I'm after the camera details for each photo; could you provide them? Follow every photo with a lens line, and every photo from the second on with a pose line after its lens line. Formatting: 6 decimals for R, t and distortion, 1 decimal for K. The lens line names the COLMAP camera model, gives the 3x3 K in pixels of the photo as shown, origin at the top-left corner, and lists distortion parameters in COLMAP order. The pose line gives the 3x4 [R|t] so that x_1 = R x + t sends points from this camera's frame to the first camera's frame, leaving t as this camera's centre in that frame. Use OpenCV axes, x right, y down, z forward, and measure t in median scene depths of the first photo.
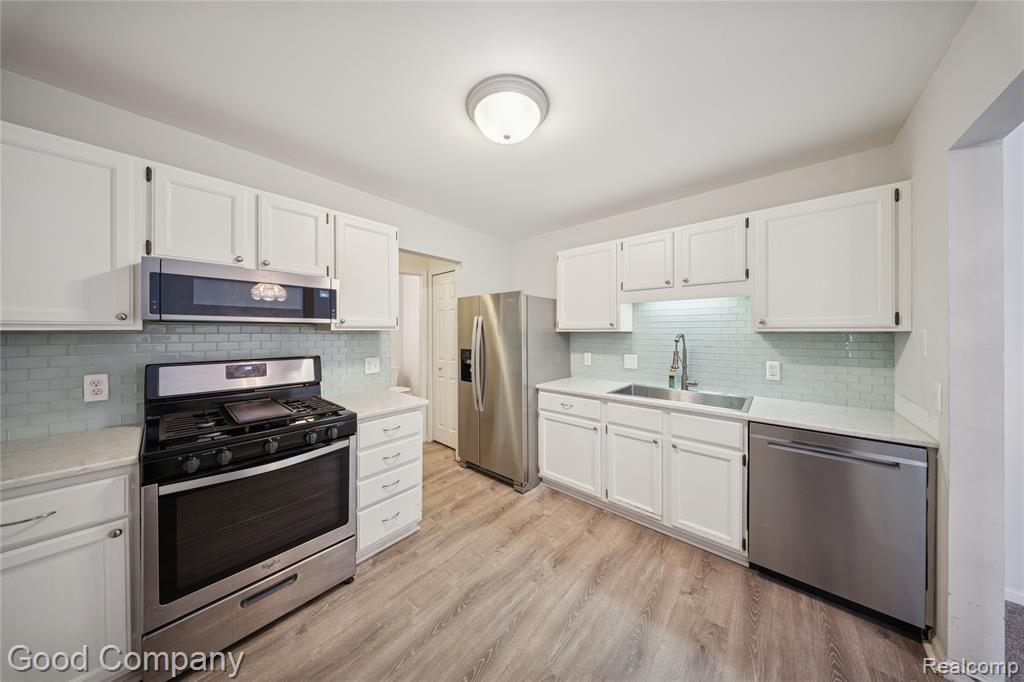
lens RADIAL K [[305.0, 0, 506.7], [0, 305.0, 332.0], [0, 0, 1]] dist [-0.000996, -0.000028]
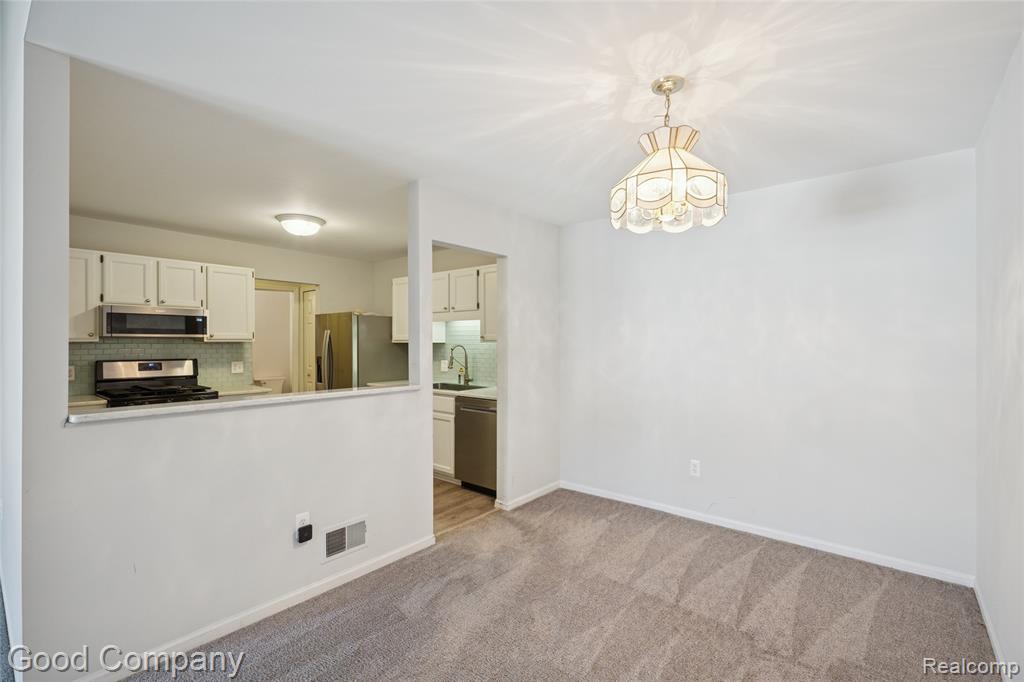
lens RADIAL K [[457.9, 0, 512.0], [0, 457.9, 341.0], [0, 0, 1]] dist [0.000536, -0.001679]
pose [[0.999519, 0.001865, 0.030967, 0.816862], [-0.001802, 0.999996, -0.002050, -0.006143], [-0.030970, 0.001993, 0.999518, -1.224709]]
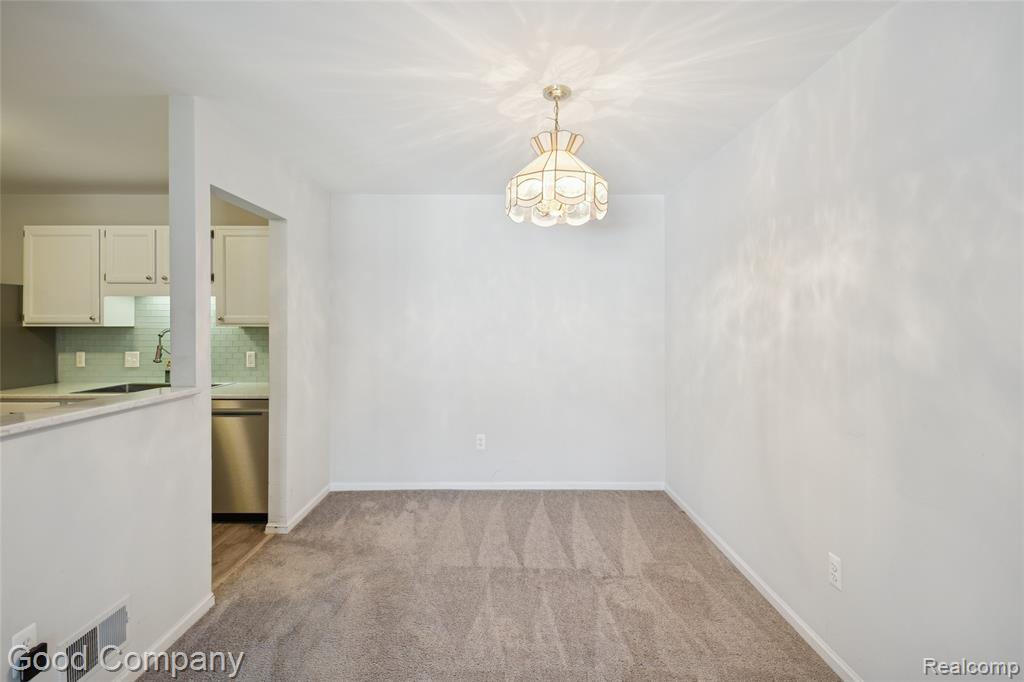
lens RADIAL K [[466.2, 0, 508.6], [0, 466.2, 320.9], [0, 0, 1]] dist [0.001294, -0.001410]
pose [[0.742781, 0.004790, 0.669517, 0.397818], [0.000207, 0.999973, -0.007384, -0.008831], [-0.669535, 0.005623, 0.742760, -1.014193]]
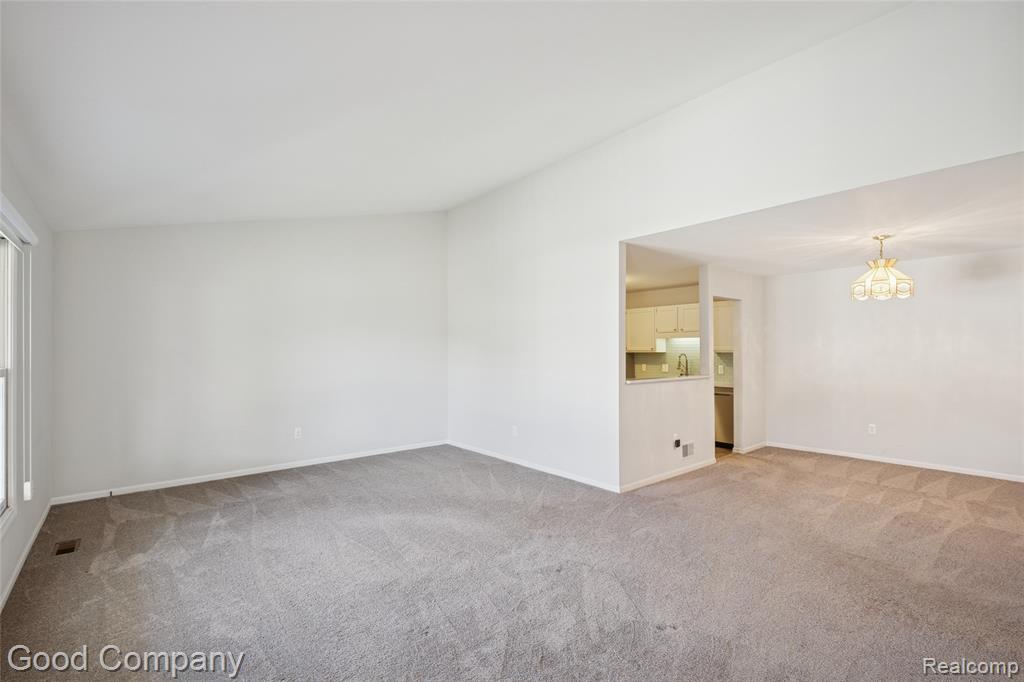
lens RADIAL K [[459.0, 0, 510.6], [0, 459.0, 347.9], [0, 0, 1]] dist [0.000192, -0.000375]
pose [[0.989012, -0.004193, -0.147777, -0.160837], [0.003032, 0.999963, -0.008081, -0.011801], [0.147805, 0.007544, 0.988988, -2.561387]]
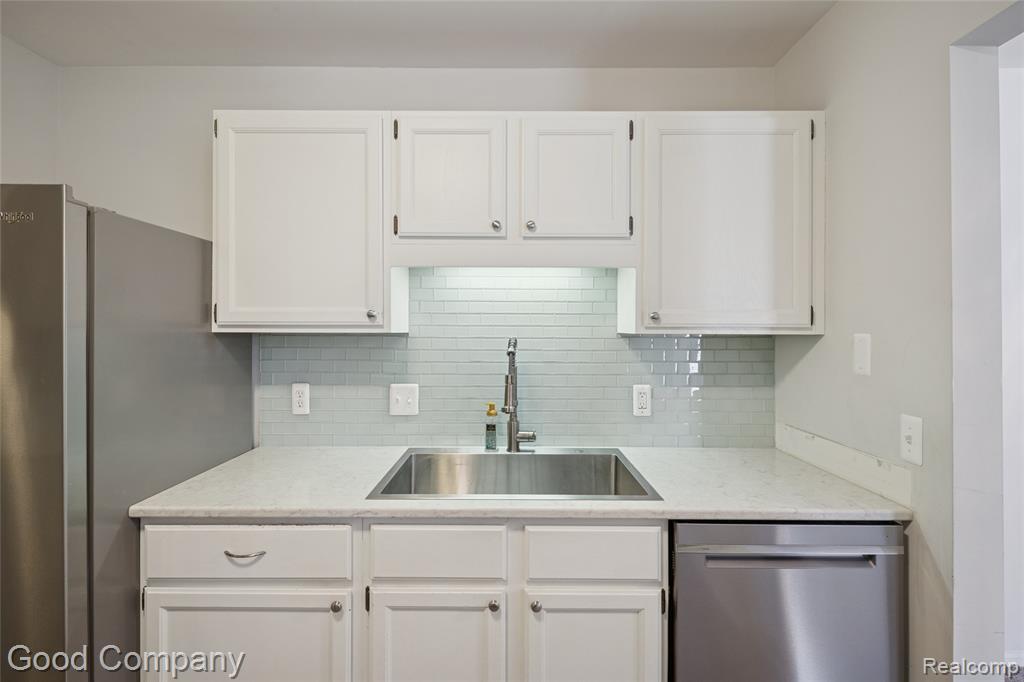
lens RADIAL K [[467.5, 0, 512.0], [0, 467.5, 327.8], [0, 0, 1]] dist [0.001039, -0.000193]
pose [[0.747812, 0.007329, 0.663870, 0.085170], [-0.003646, 0.999969, -0.006932, -0.005538], [-0.663900, 0.002763, 0.747816, 0.485928]]
